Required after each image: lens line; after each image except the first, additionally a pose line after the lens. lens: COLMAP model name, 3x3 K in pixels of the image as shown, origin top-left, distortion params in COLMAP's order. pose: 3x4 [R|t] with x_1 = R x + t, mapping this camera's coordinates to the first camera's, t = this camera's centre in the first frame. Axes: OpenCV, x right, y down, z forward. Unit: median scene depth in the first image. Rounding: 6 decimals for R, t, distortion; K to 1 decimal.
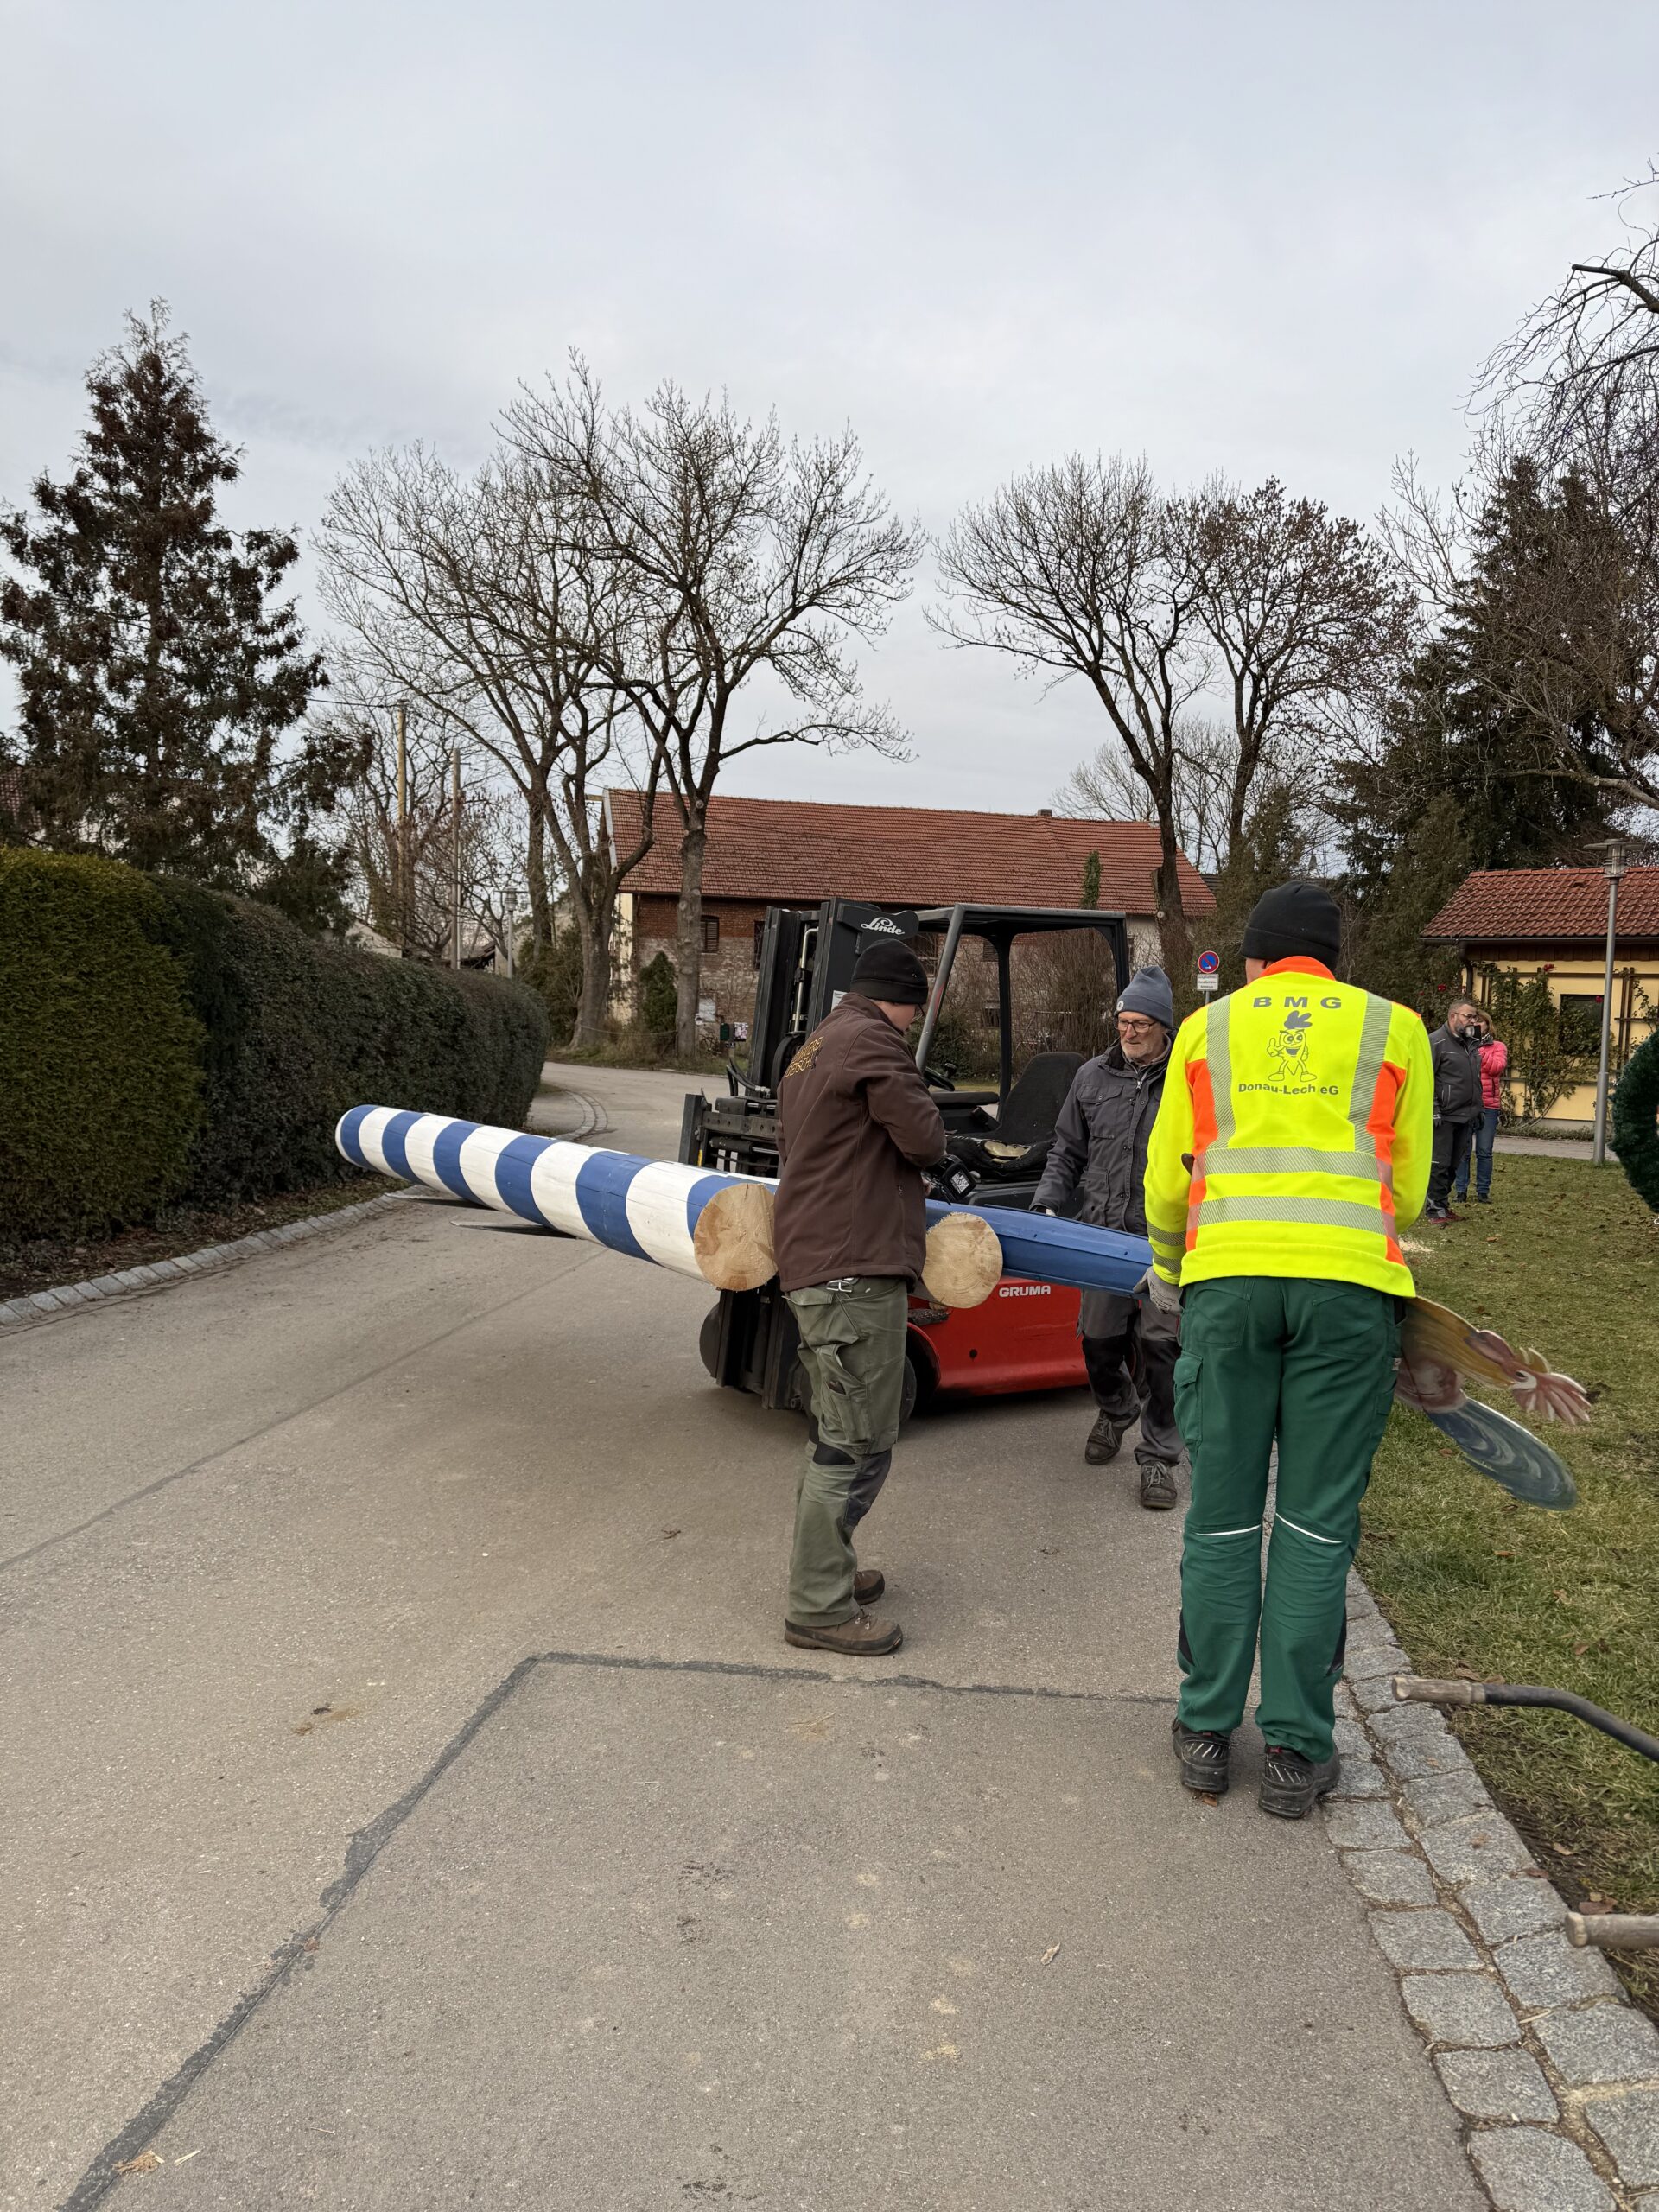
lens RADIAL K [[1546.2, 0, 825.1], [0, 1546.2, 1113.4], [0, 0, 1]] dist [0.160404, -0.244336]
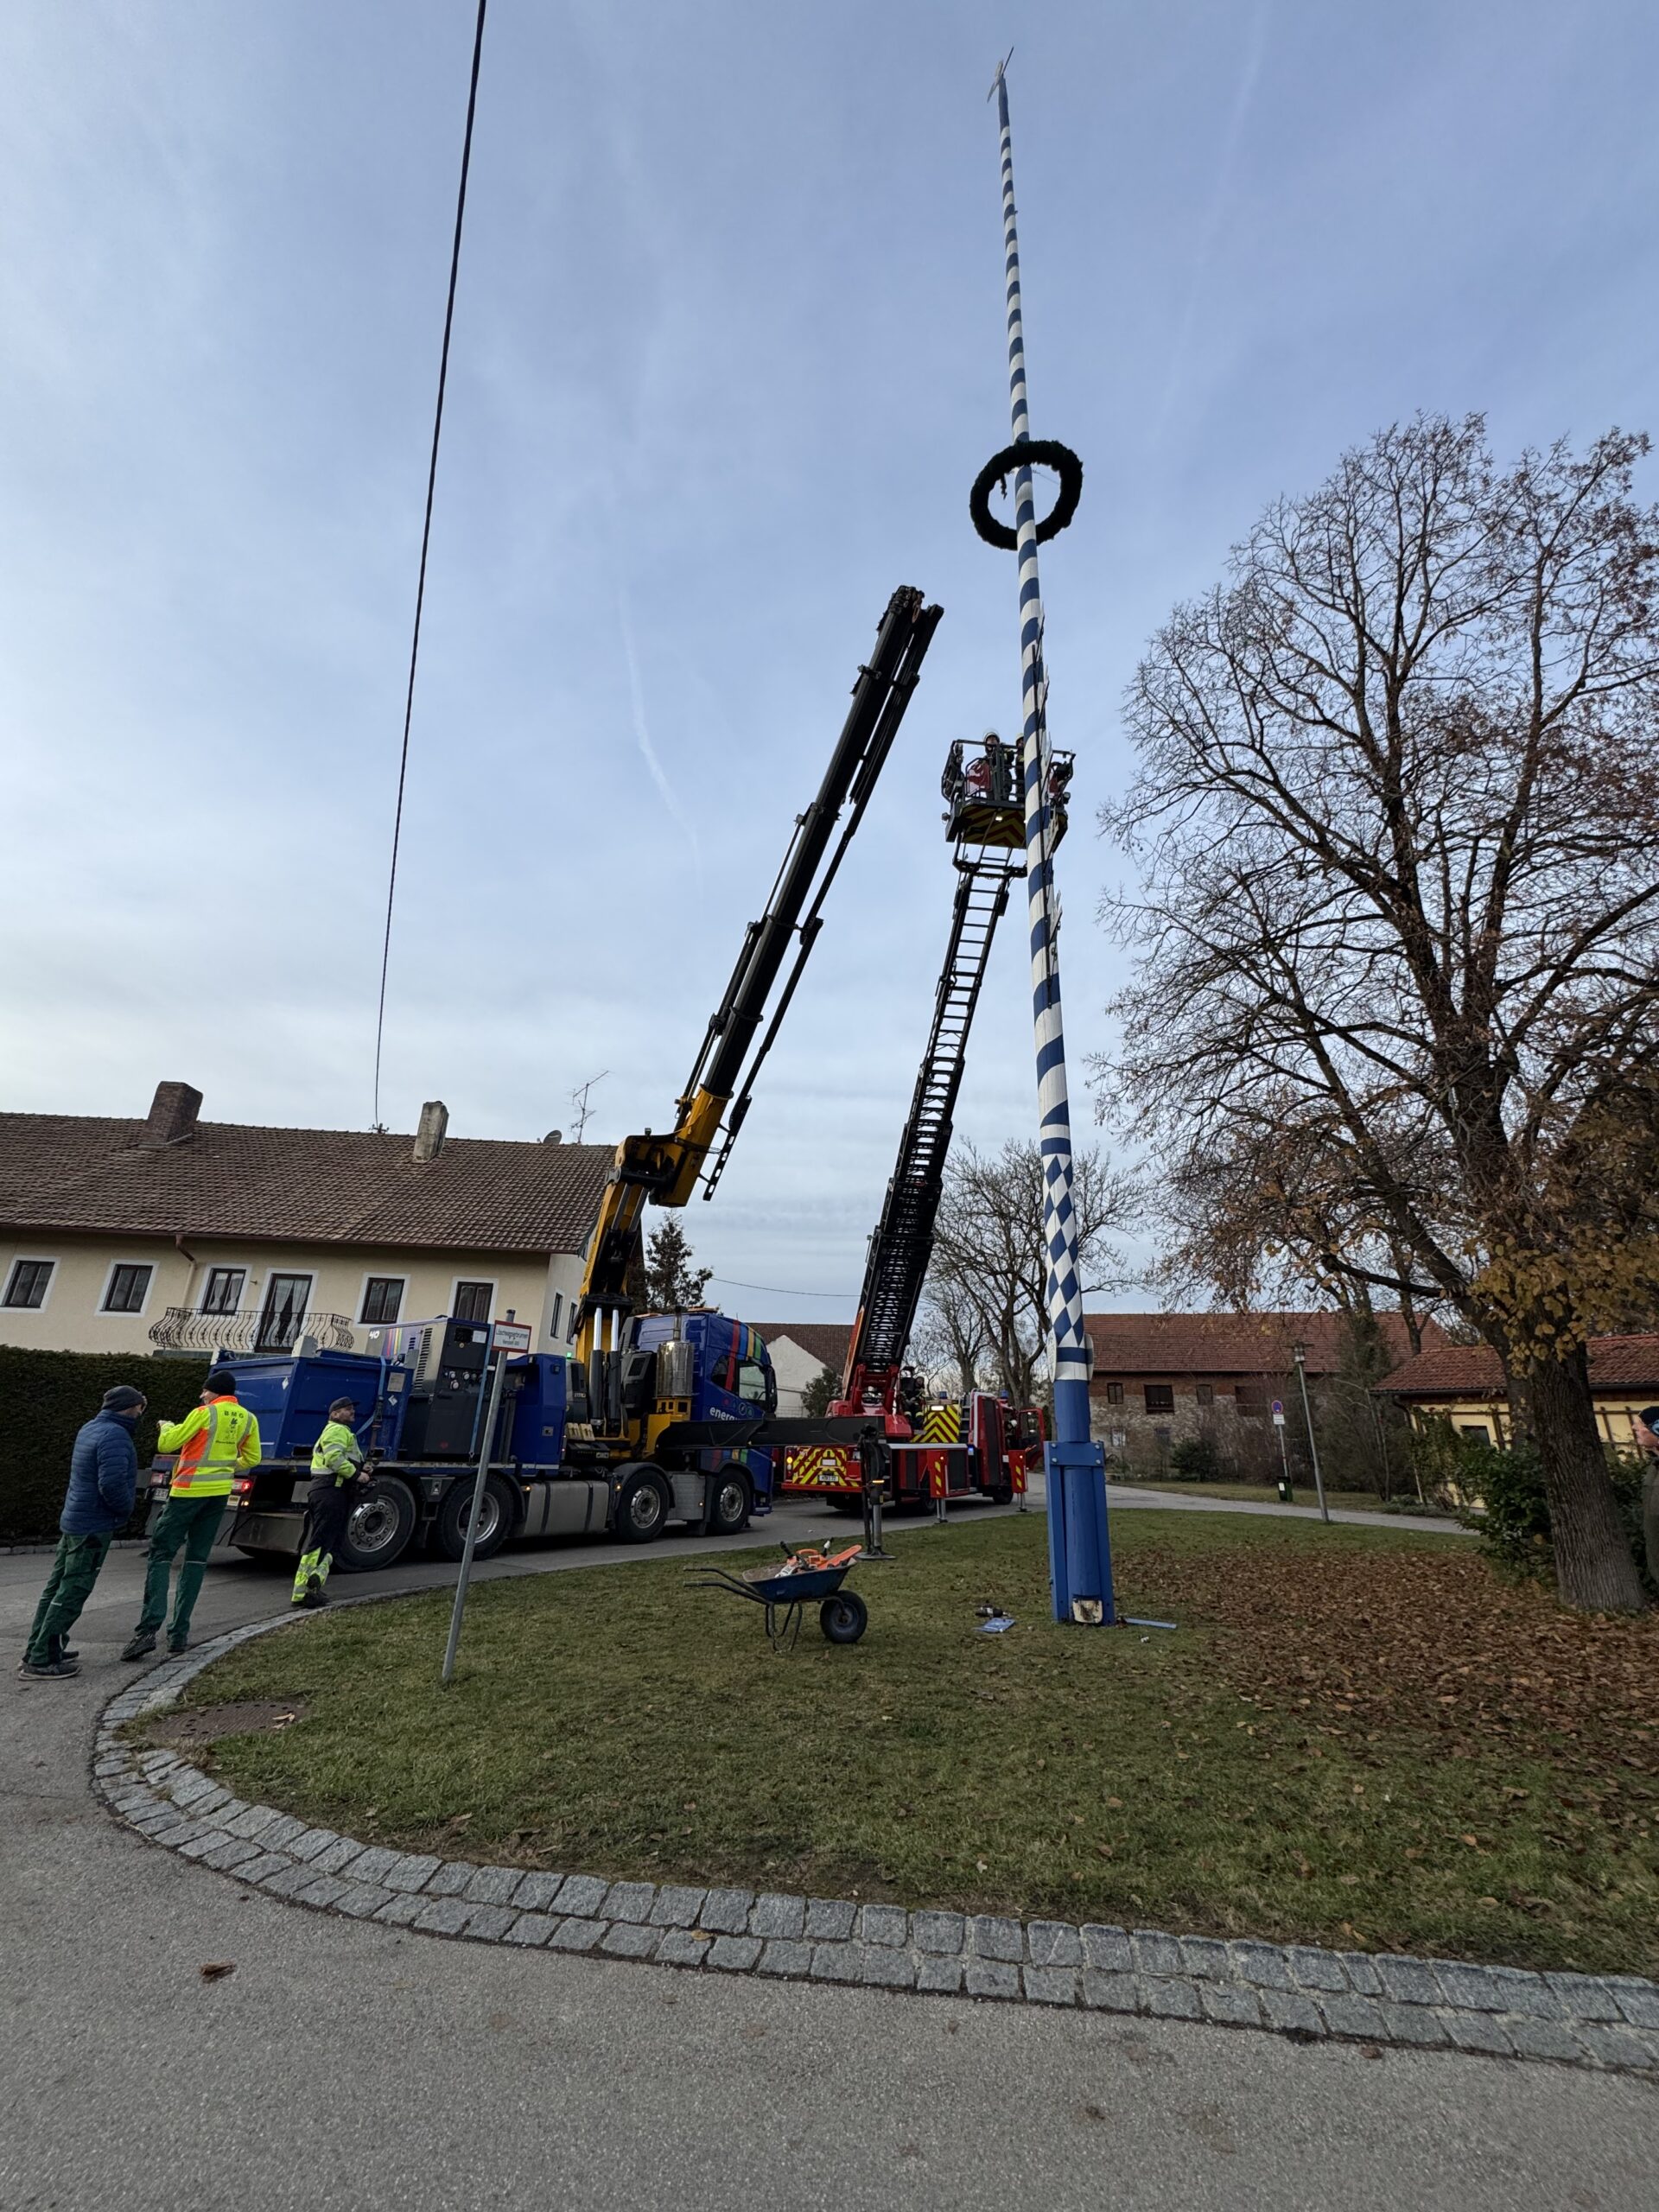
lens RADIAL K [[880.2, 0, 829.5], [0, 880.2, 1106.0], [0, 0, 1]] dist [-0.000103, -0.000182]
pose [[0.858764, -0.182799, -0.478653, 0.276295], [-0.033740, 0.911989, -0.408825, 0.012817], [0.511259, 0.367234, 0.777015, -0.120506]]
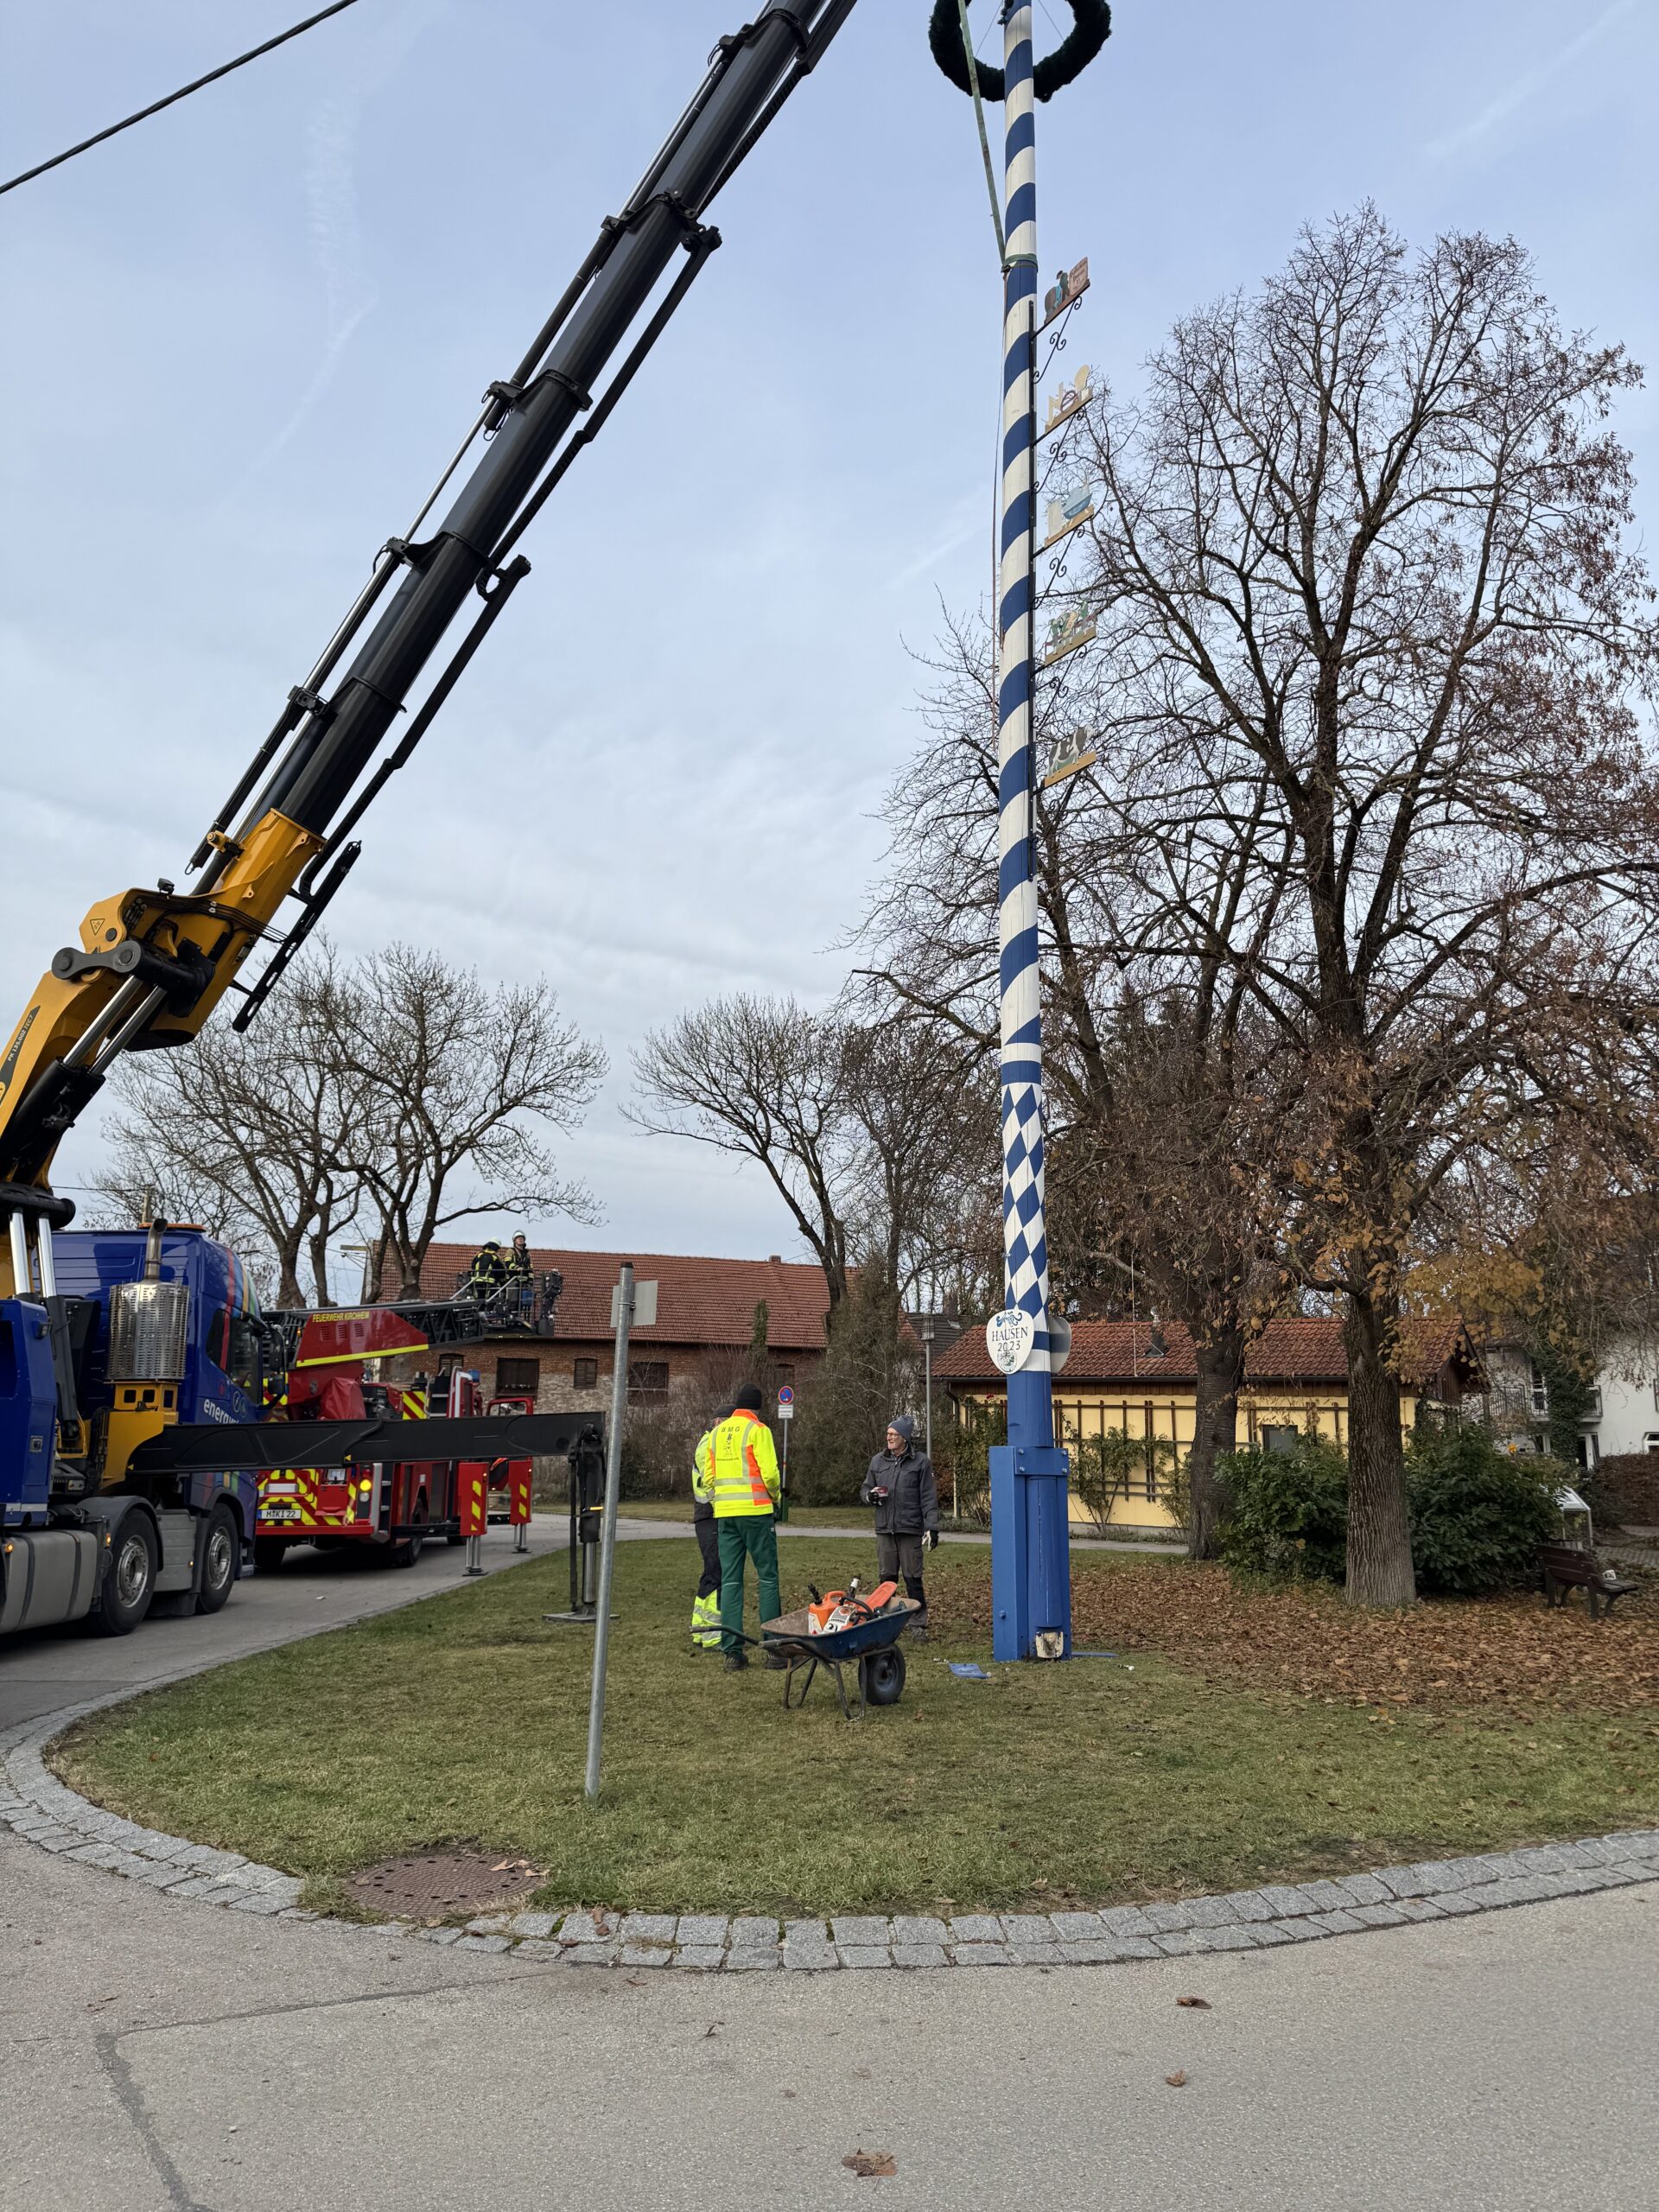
lens RADIAL K [[1546.2, 0, 825.1], [0, 1546.2, 1113.4], [0, 0, 1]] dist [0.160404, -0.244336]
pose [[0.996146, 0.008589, 0.087289, 0.131469], [0.015212, 0.963194, -0.268376, 0.016446], [-0.086381, 0.268669, 0.959351, -0.206605]]
